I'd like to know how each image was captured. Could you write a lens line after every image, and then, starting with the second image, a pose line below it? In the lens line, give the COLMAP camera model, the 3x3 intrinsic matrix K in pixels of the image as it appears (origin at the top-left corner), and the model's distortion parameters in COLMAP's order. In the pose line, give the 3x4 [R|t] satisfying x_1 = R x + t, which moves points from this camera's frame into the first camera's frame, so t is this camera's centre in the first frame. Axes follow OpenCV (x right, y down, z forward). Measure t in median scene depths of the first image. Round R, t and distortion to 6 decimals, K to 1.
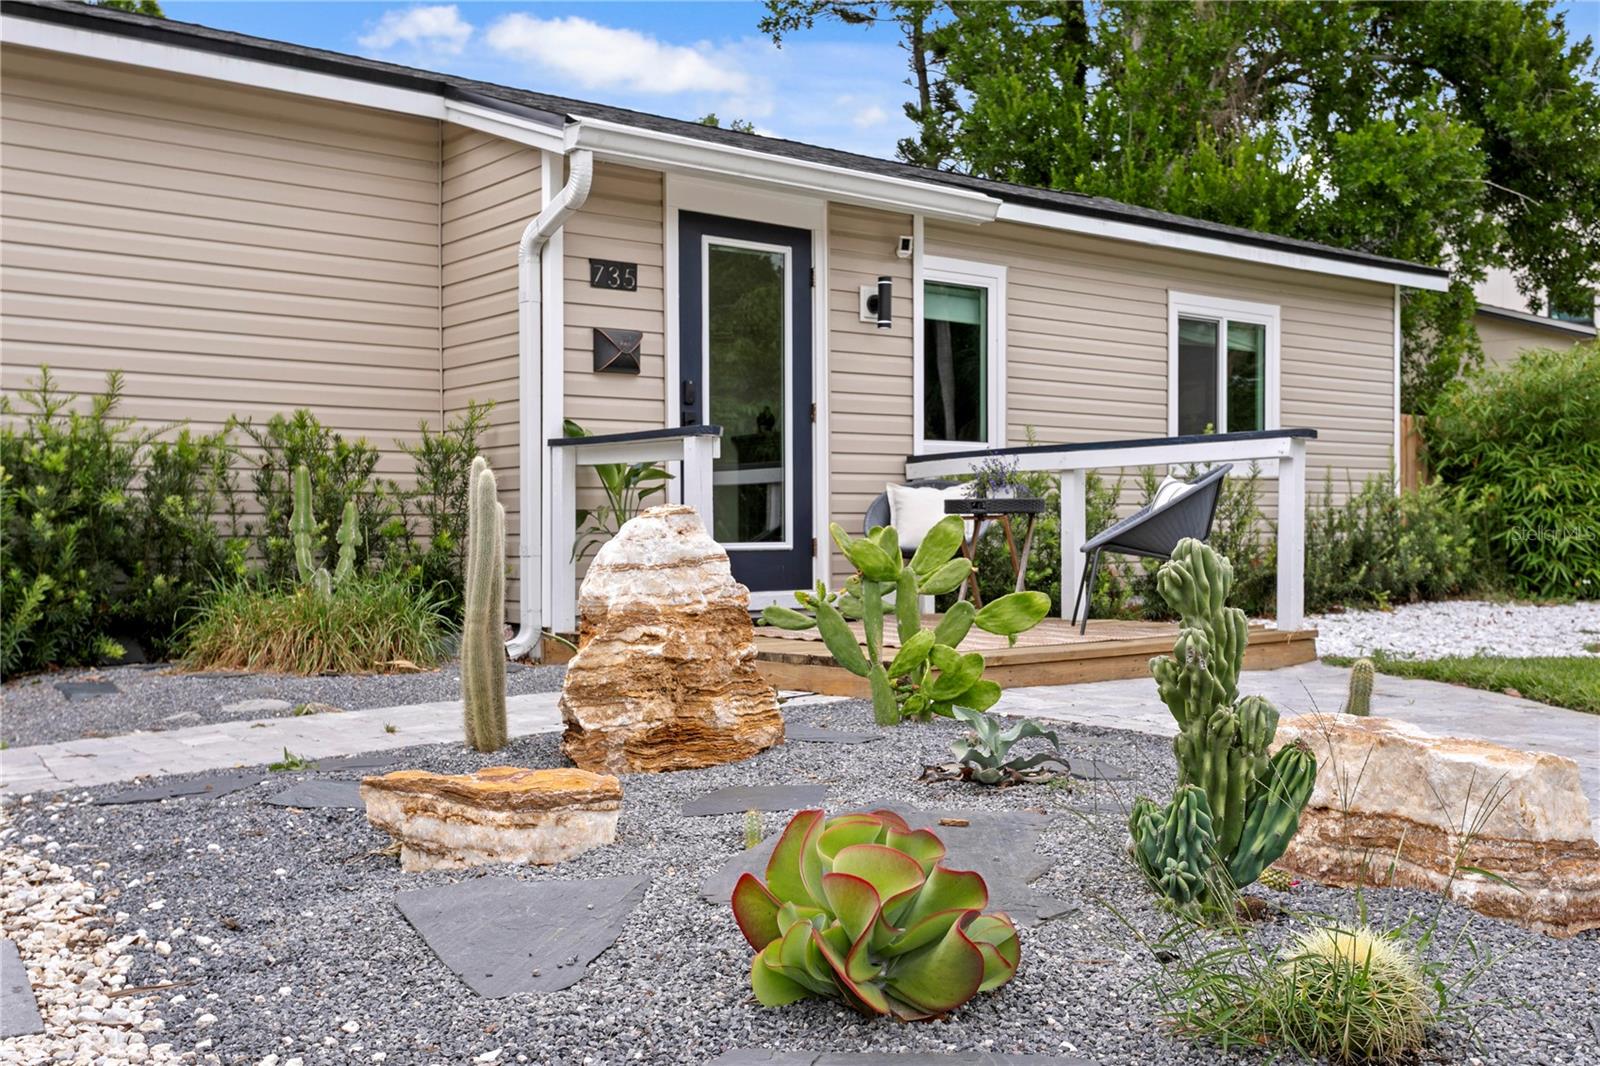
lens RADIAL K [[1594.2, 0, 772.2], [0, 1594.2, 543.1], [0, 0, 1]] dist [0.006896, 0.000000]
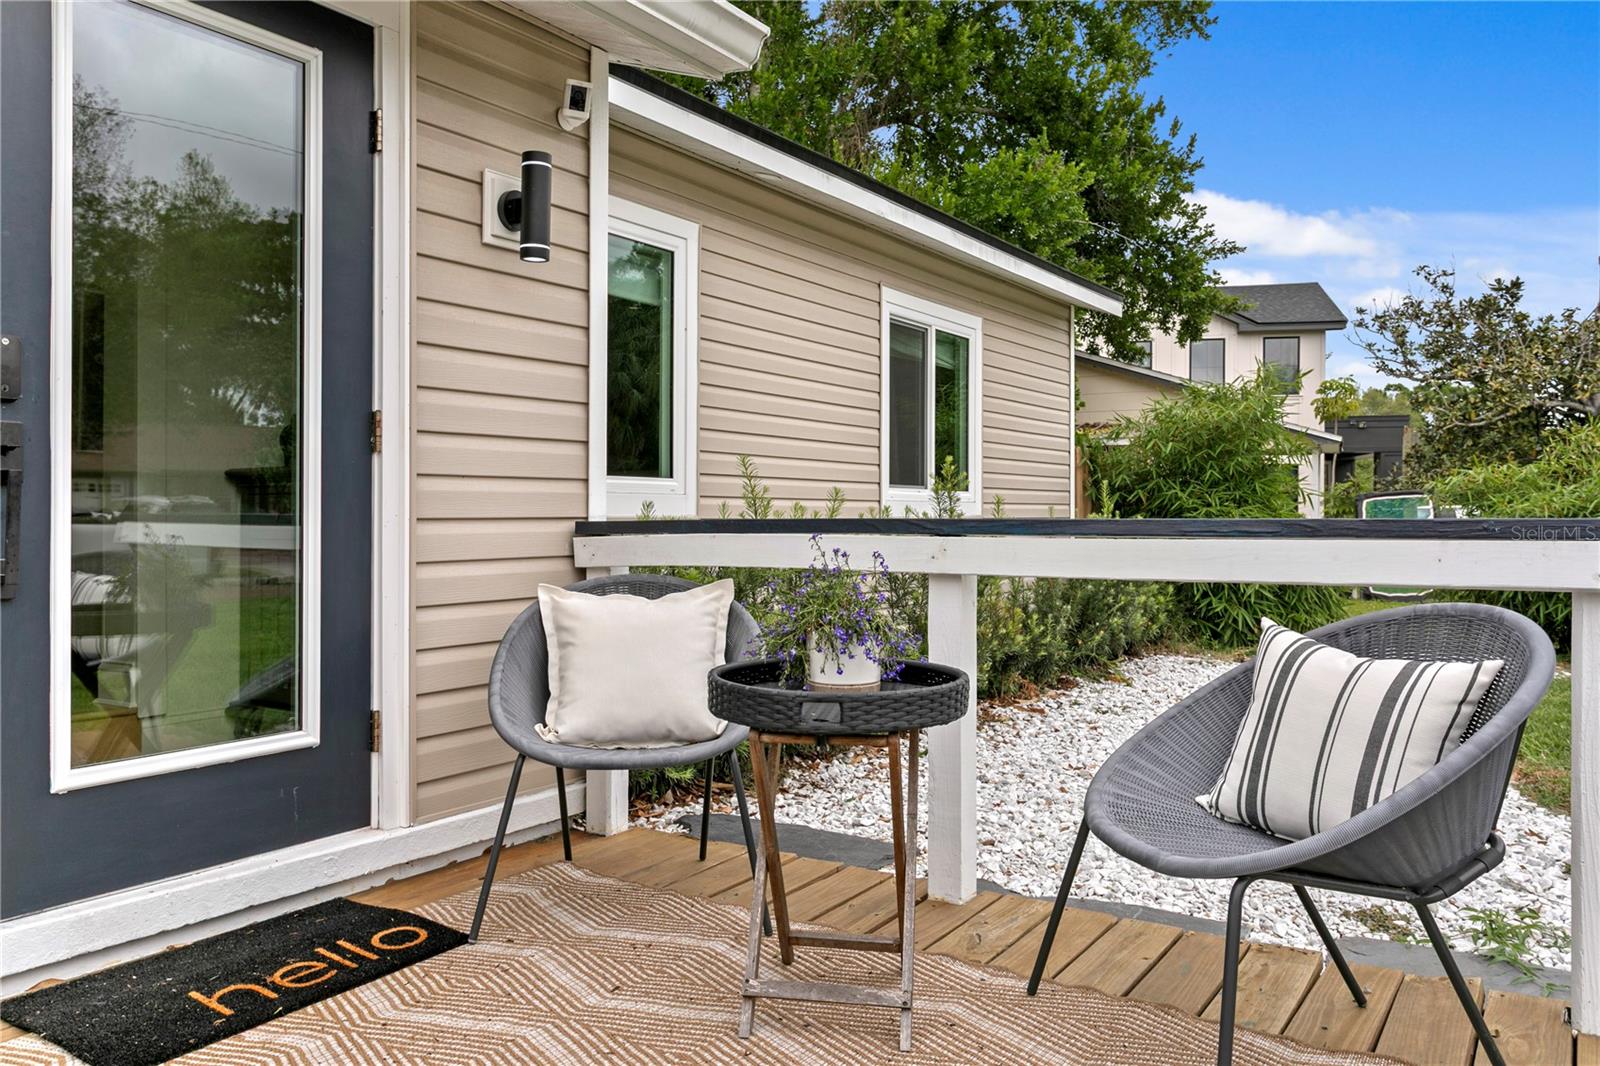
lens RADIAL K [[1213.9, 0, 791.2], [0, 1213.9, 517.2], [0, 0, 1]] dist [0.004156, -0.003418]
pose [[0.952571, 0.007559, 0.304221, 0.033691], [-0.005468, 0.999955, -0.007727, -0.055733], [-0.304266, 0.005697, 0.952570, 0.637719]]
